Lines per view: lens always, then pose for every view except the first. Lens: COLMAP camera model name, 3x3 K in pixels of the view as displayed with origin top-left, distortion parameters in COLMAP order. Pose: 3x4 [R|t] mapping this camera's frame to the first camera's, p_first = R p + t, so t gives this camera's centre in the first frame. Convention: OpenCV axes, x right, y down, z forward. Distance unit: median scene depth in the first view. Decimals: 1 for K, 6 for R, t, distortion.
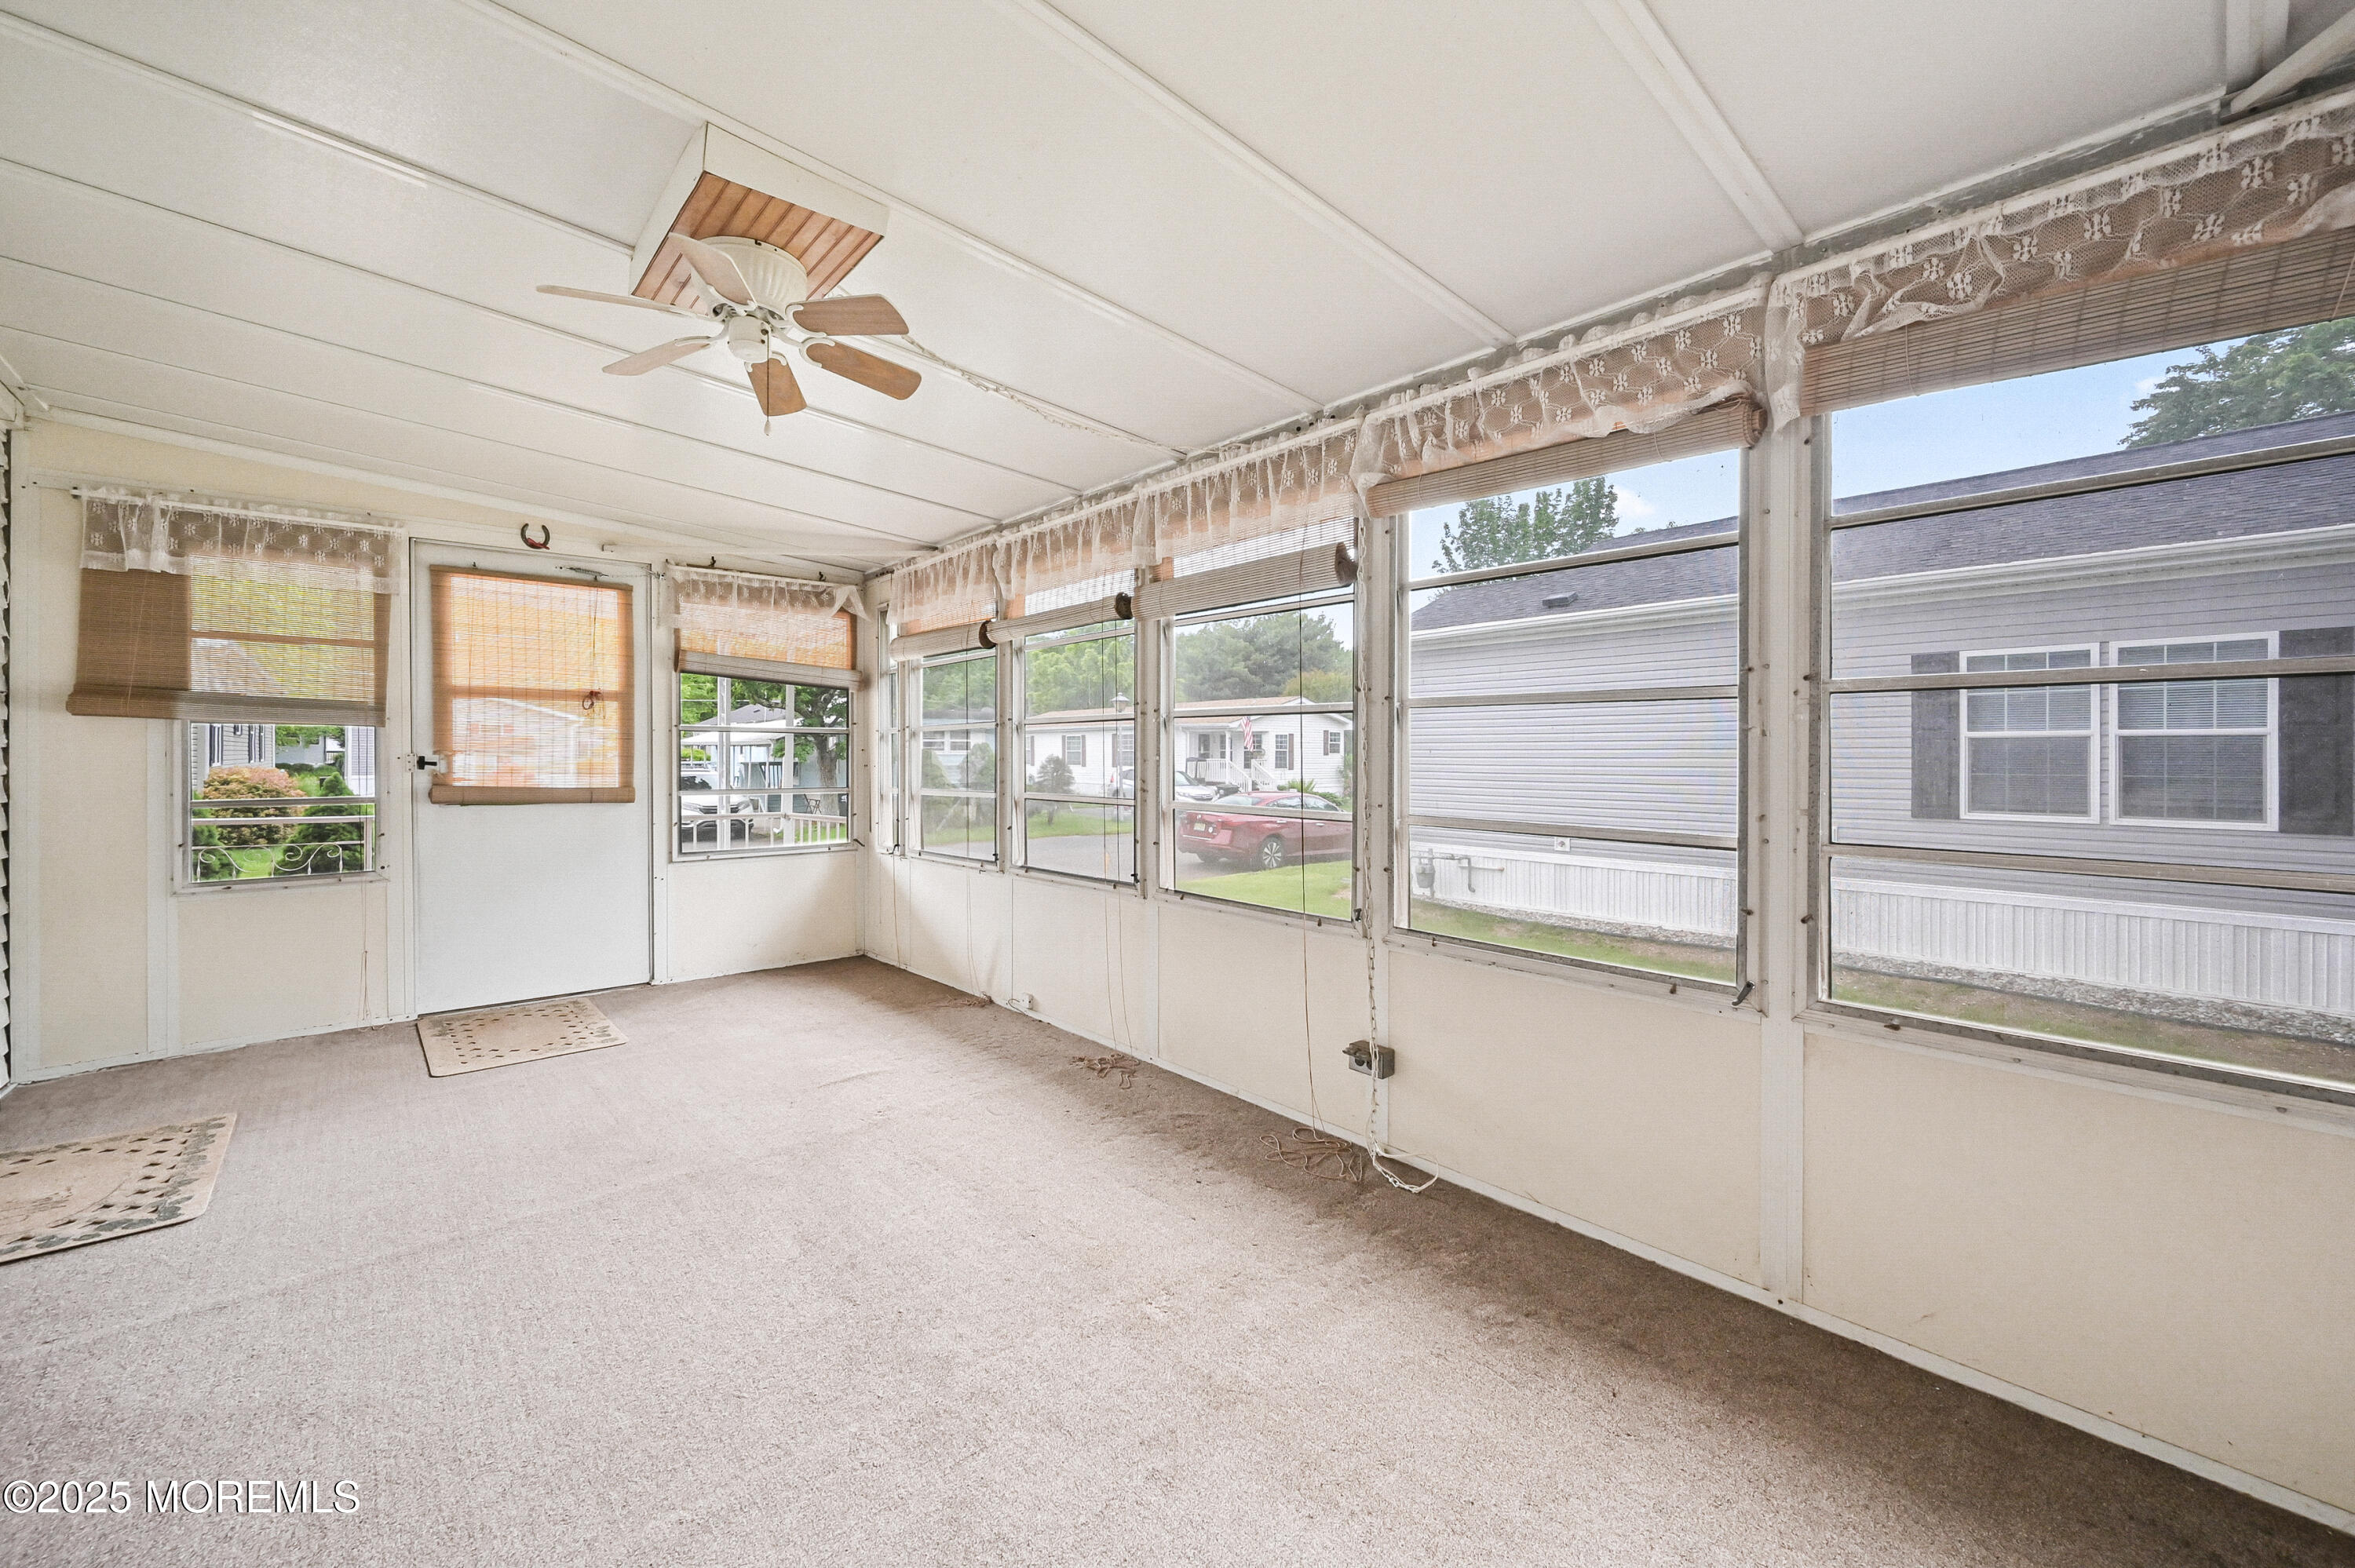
lens RADIAL K [[931.3, 0, 1183.5], [0, 931.3, 764.9], [0, 0, 1]] dist [-0.004092, 0.000217]
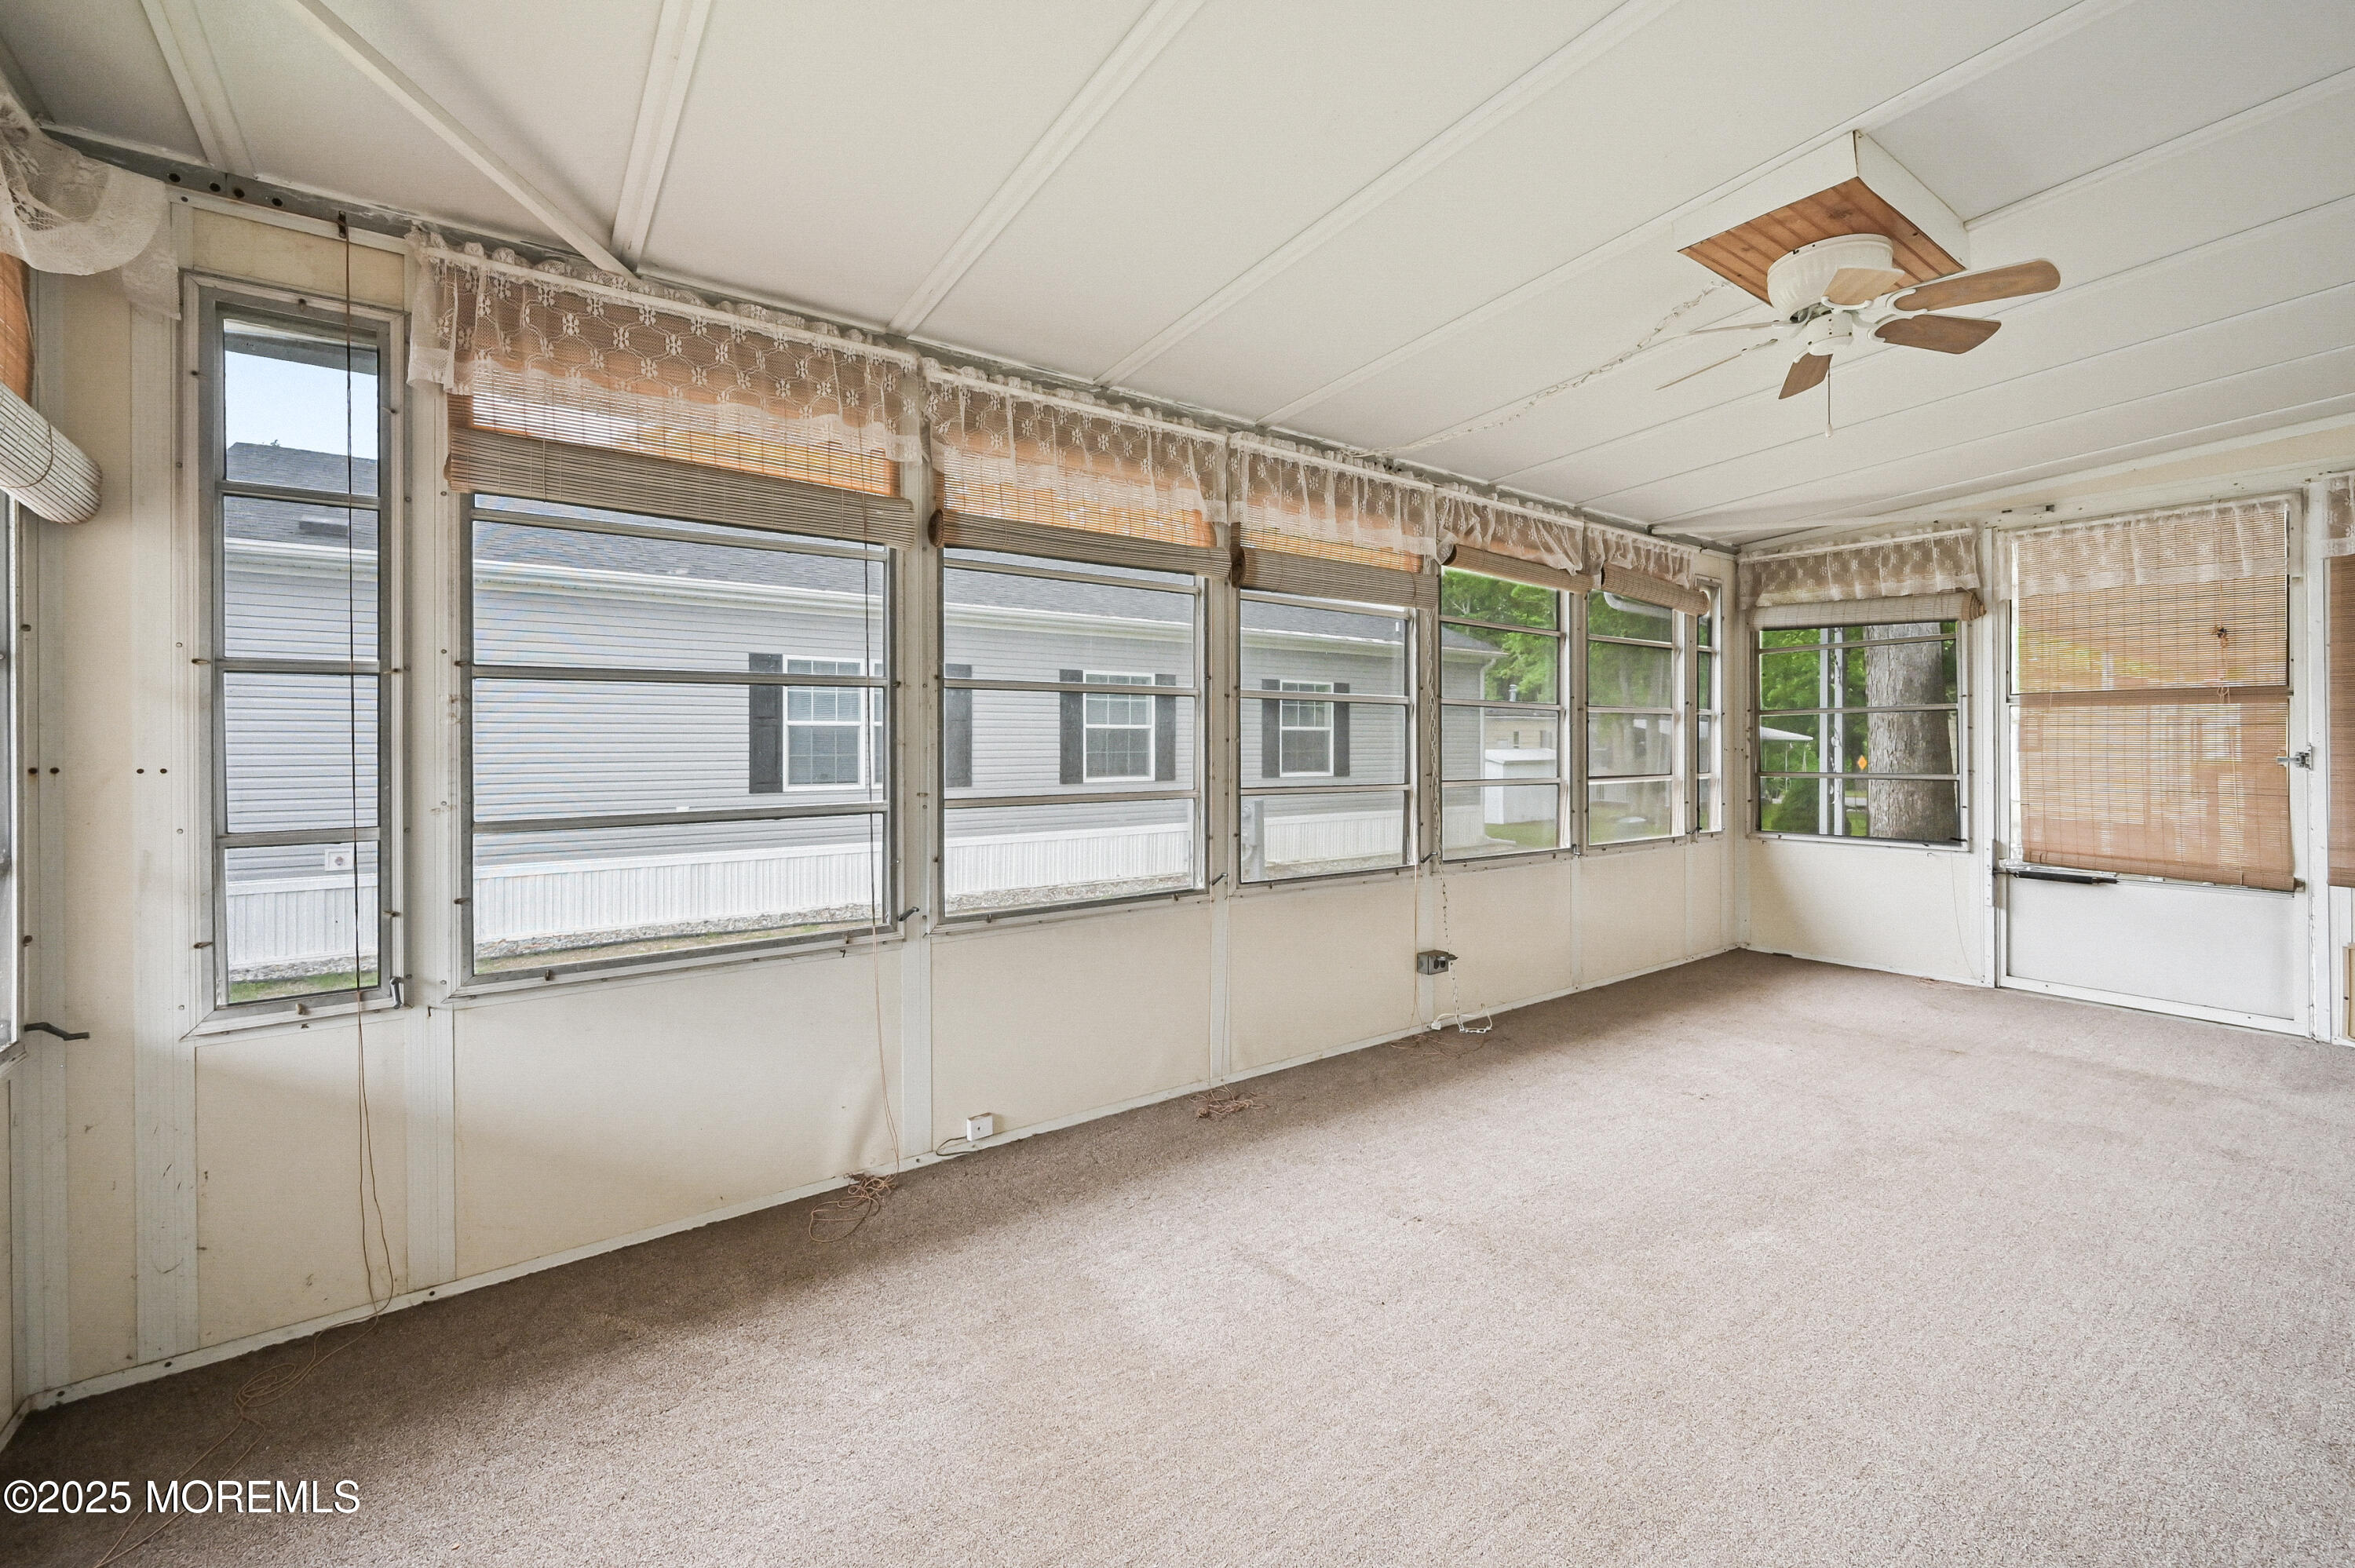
lens RADIAL K [[931.3, 0, 1194.7], [0, 931.3, 745.0], [0, 0, 1]] dist [-0.004092, 0.000217]
pose [[0.120185, -0.005652, 0.992735, -0.674903], [0.010372, 0.999936, 0.004438, -0.005941], [-0.992697, 0.009763, 0.120236, 0.675409]]
